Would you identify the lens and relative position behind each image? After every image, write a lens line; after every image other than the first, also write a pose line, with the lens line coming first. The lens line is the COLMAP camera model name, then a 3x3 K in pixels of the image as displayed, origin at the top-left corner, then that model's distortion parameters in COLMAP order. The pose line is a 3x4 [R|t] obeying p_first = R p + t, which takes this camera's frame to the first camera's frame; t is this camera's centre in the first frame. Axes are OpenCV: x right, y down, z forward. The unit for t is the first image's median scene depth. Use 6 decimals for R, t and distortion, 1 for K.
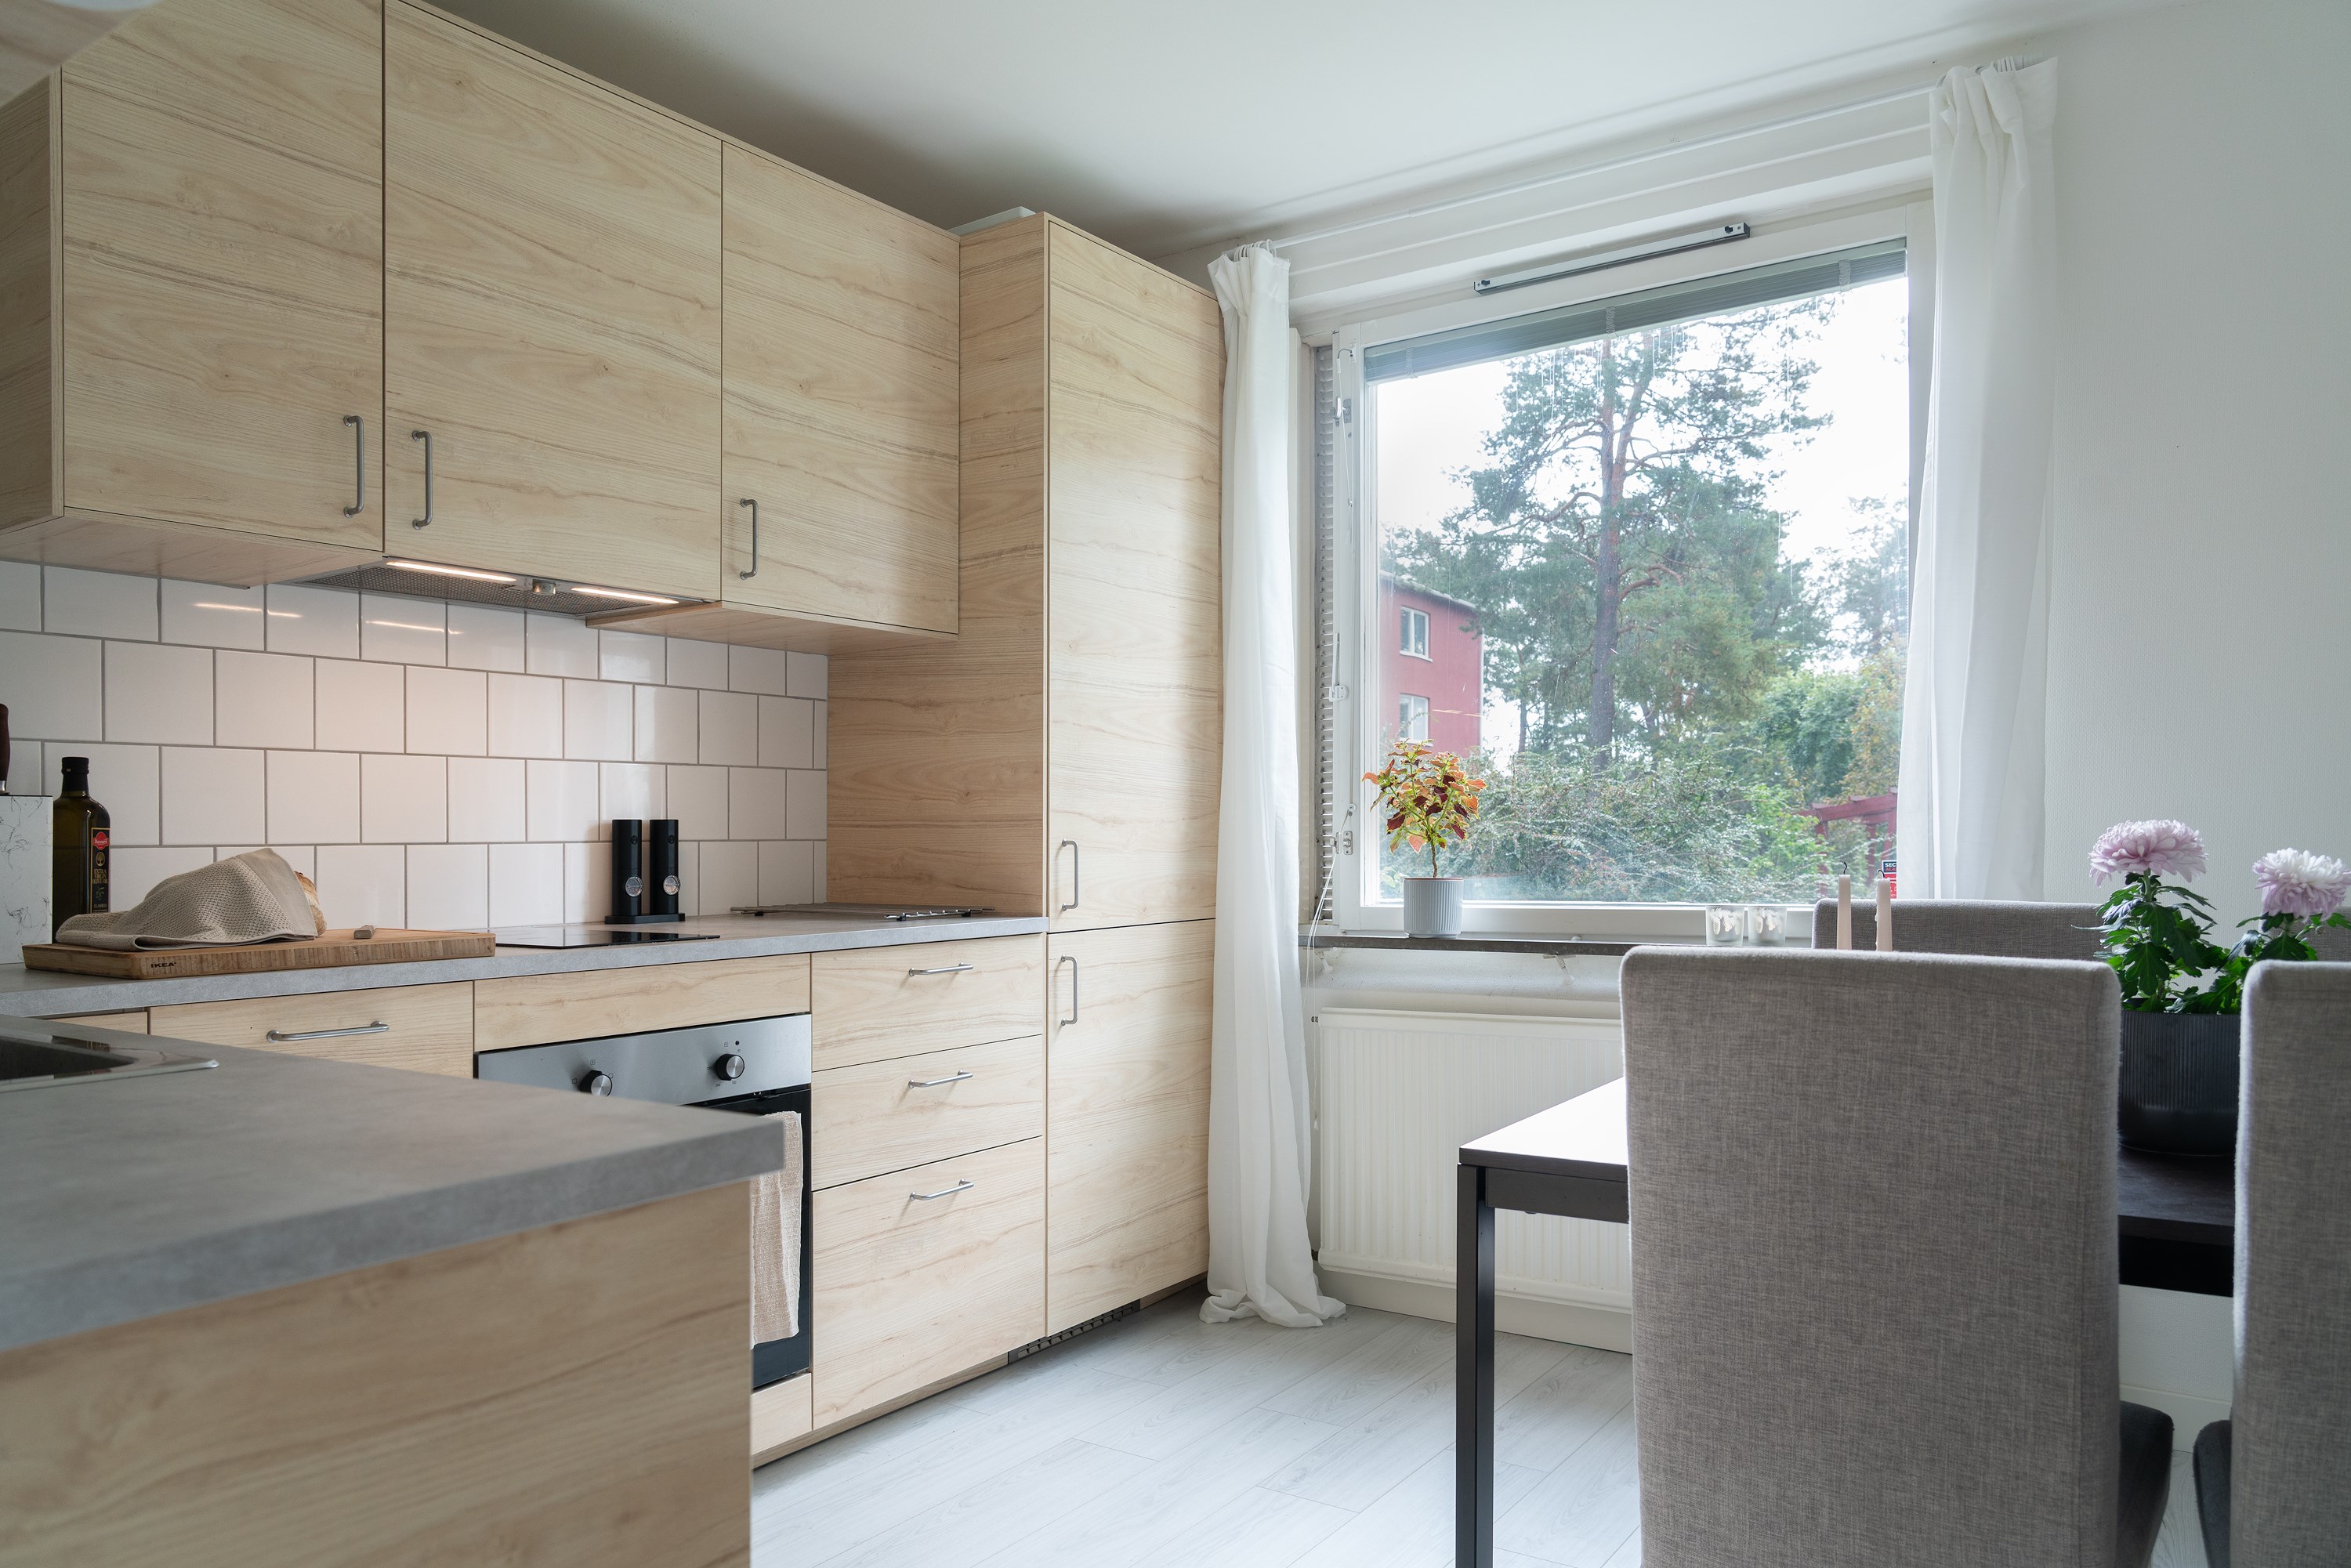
lens RADIAL K [[1630.3, 0, 1209.7], [0, 1630.3, 848.1], [0, 0, 1]] dist [-0.007928, 0.012854]
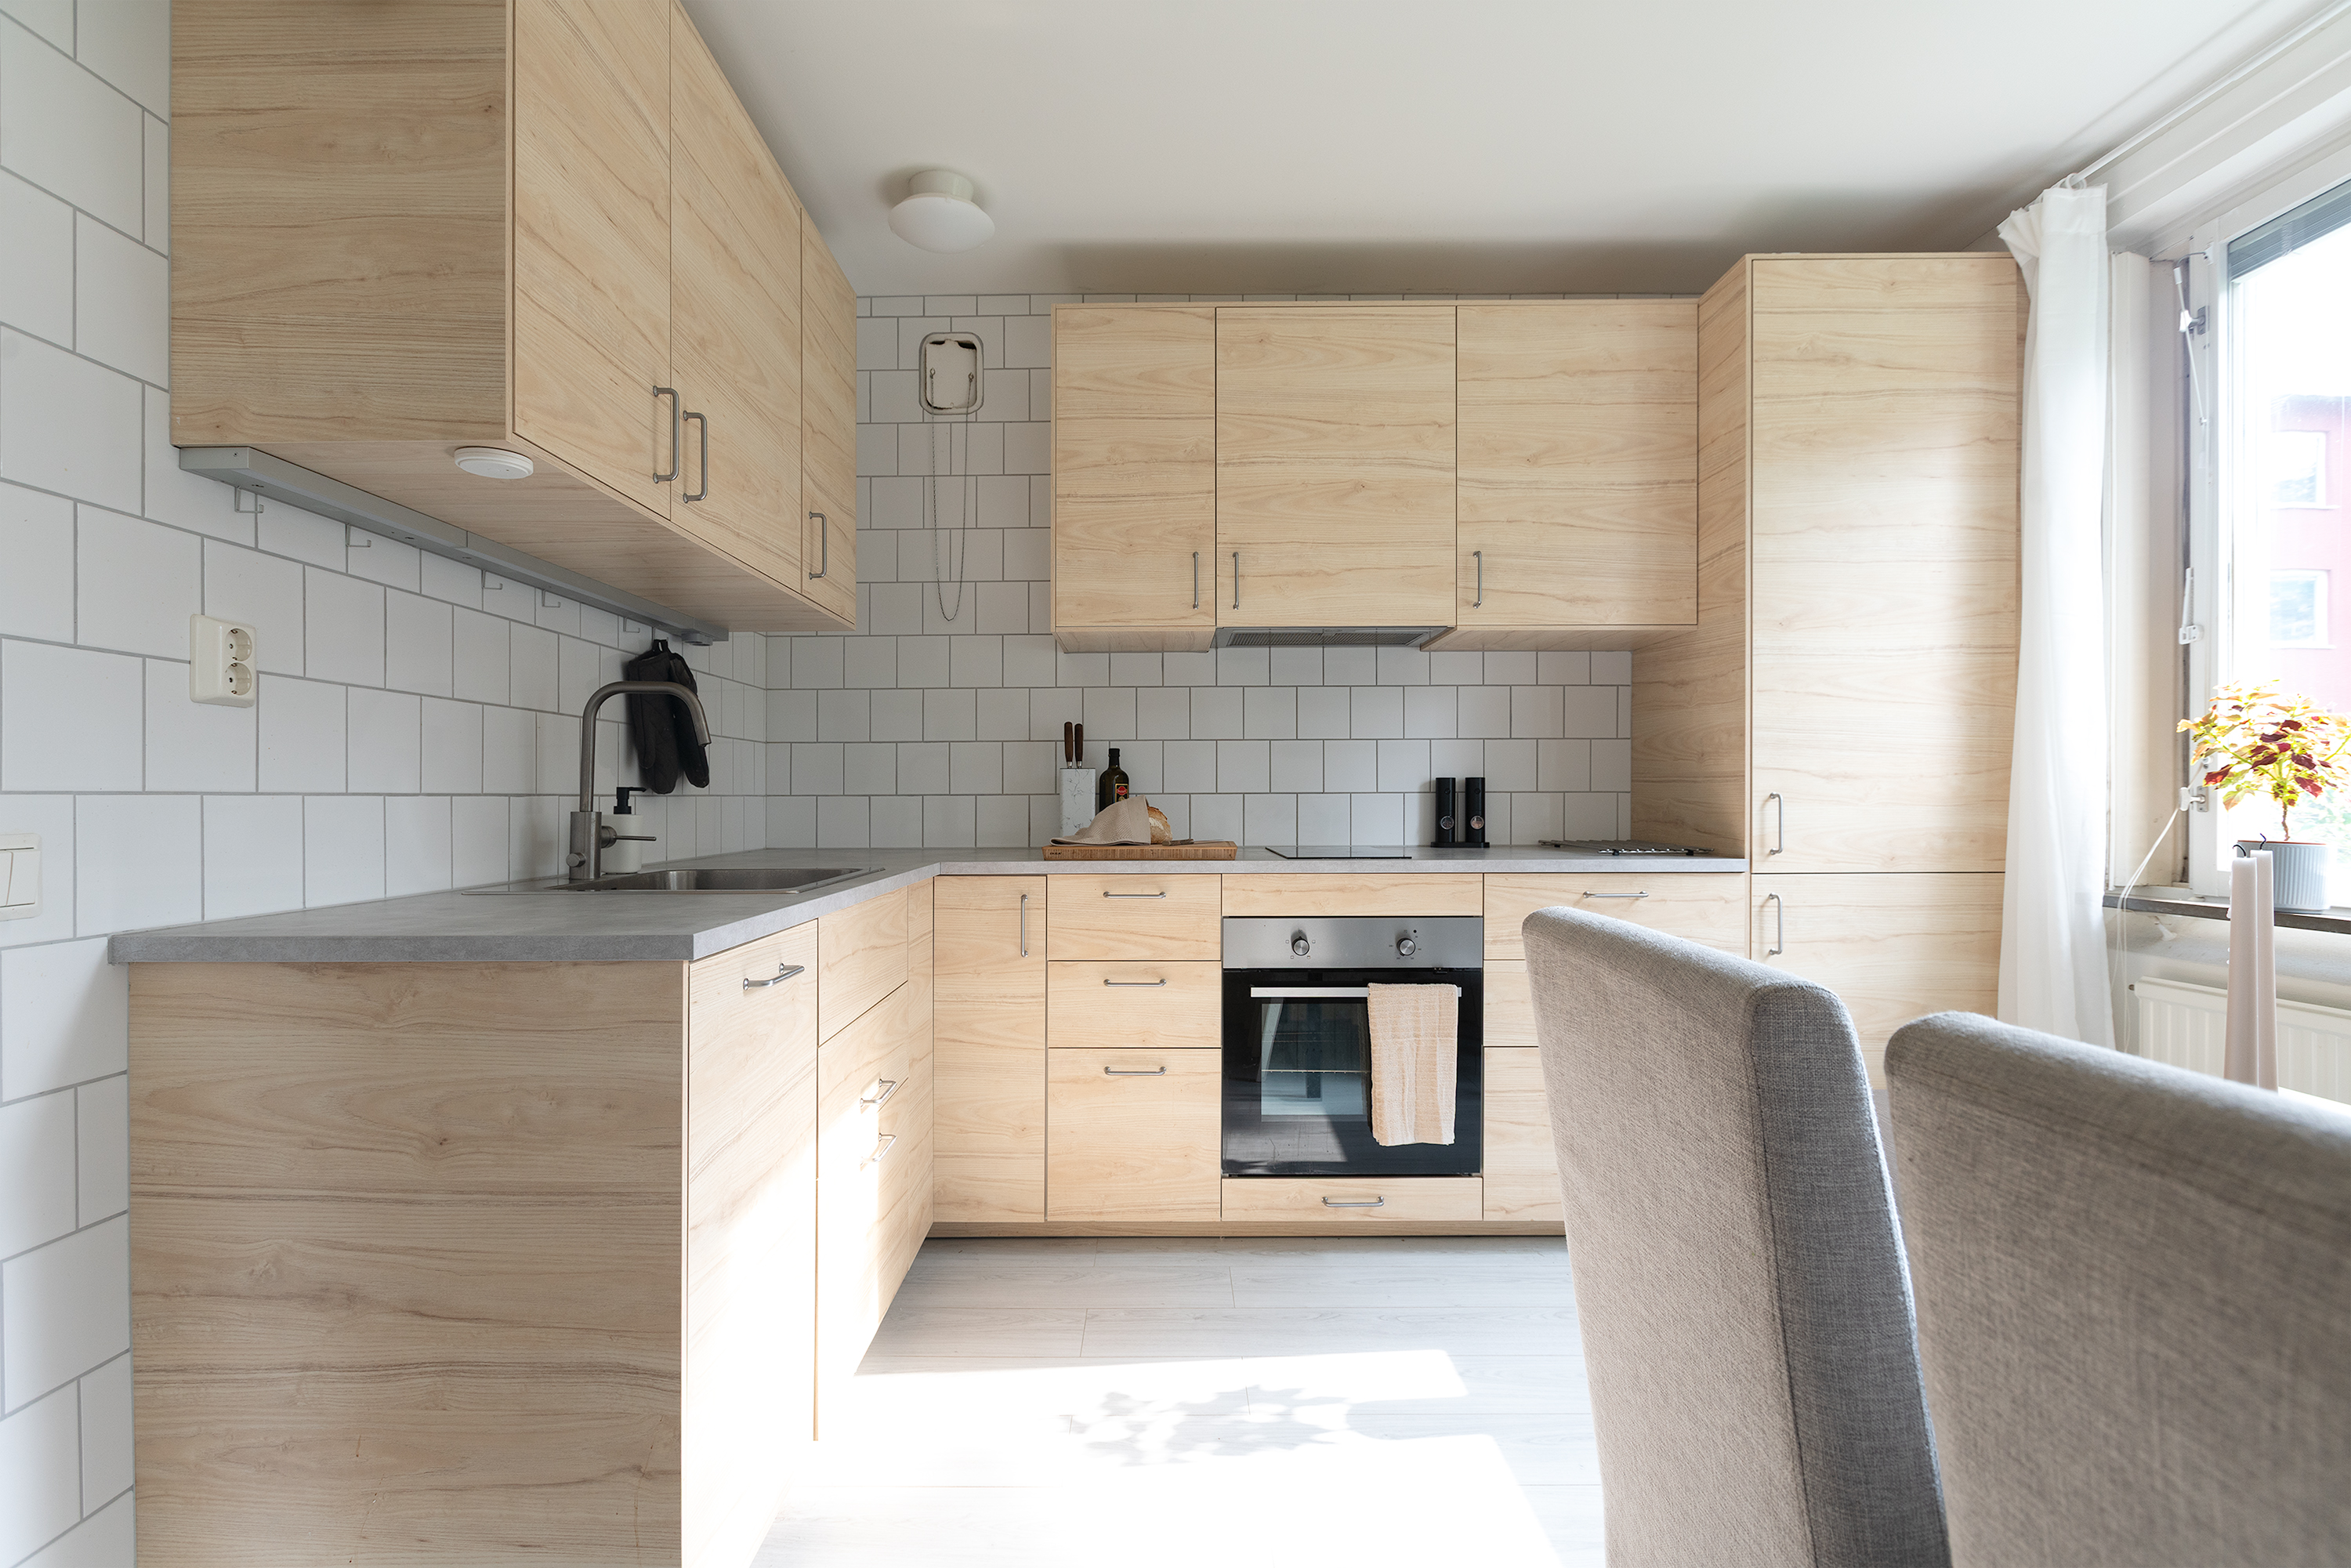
lens RADIAL K [[1125.3, 0, 1175.9], [0, 1125.3, 791.0], [0, 0, 1]] dist [0.003354, -0.000234]
pose [[0.552645, 0.004537, -0.833404, 0.344808], [-0.008858, 0.999961, -0.000430, -0.002559], [0.833370, 0.007620, 0.552664, 0.214306]]
